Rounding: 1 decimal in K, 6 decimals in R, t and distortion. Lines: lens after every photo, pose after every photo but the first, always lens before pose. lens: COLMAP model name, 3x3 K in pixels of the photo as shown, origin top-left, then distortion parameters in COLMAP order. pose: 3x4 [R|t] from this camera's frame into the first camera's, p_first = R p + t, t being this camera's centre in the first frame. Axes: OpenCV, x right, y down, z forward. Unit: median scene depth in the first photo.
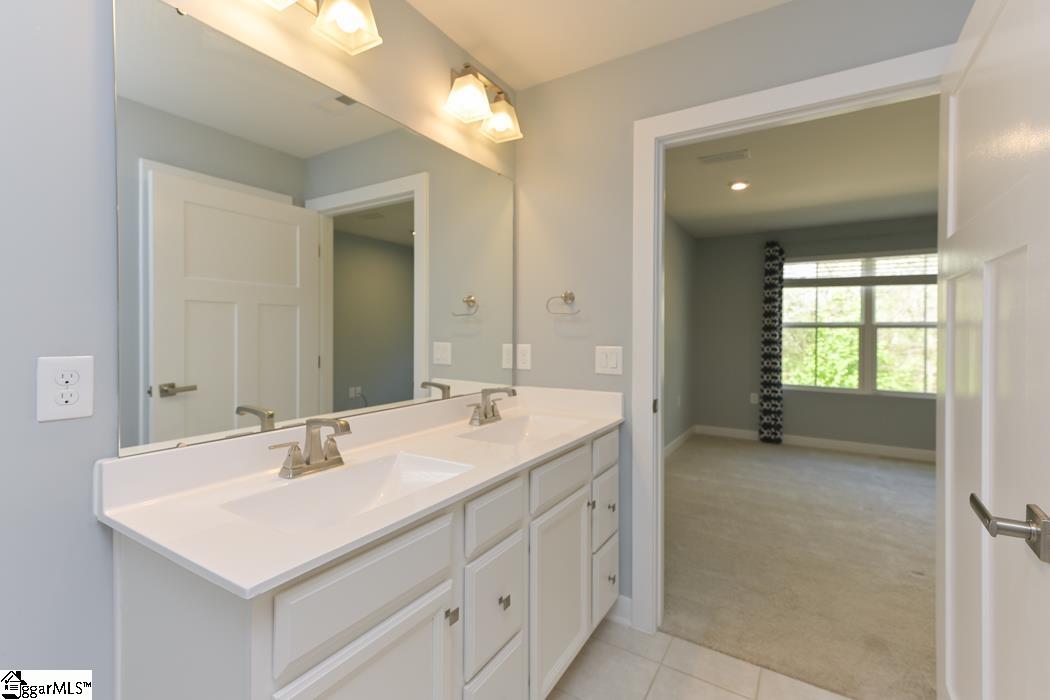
lens RADIAL K [[456.7, 0, 525.7], [0, 456.7, 335.6], [0, 0, 1]] dist [0.004067, 0.000065]
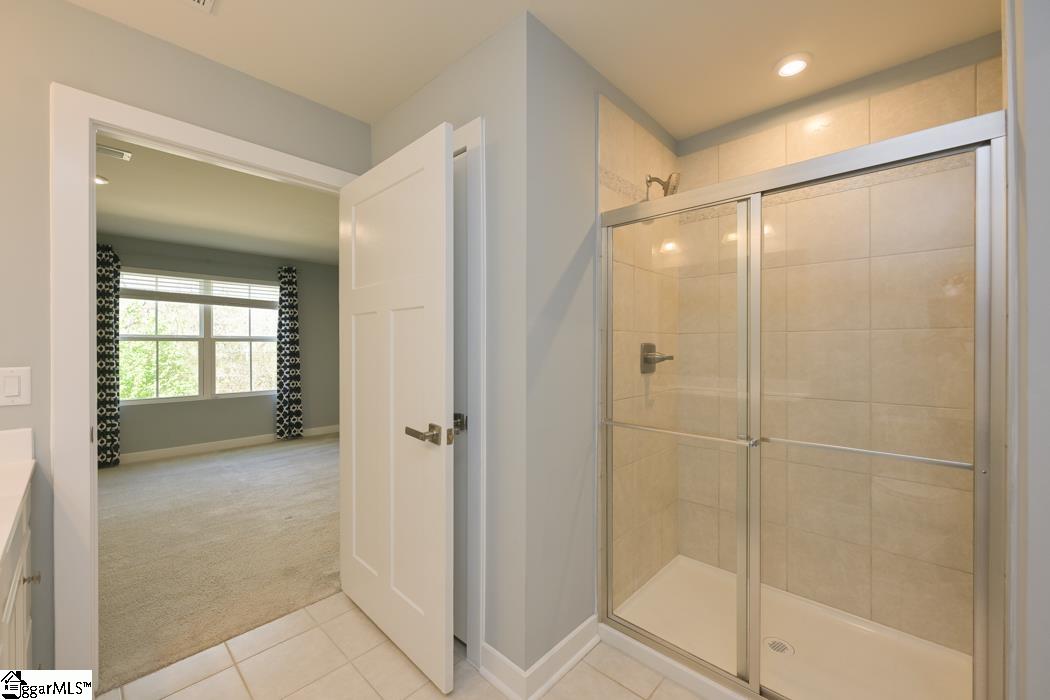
lens RADIAL K [[421.4, 0, 524.9], [0, 421.4, 345.3], [0, 0, 1]] dist [0.004523, 0.000392]
pose [[0.189062, -0.005484, 0.981950, -0.132927], [0.009360, 0.999949, 0.003782, -0.002563], [-0.981921, 0.008476, 0.189103, 0.023428]]
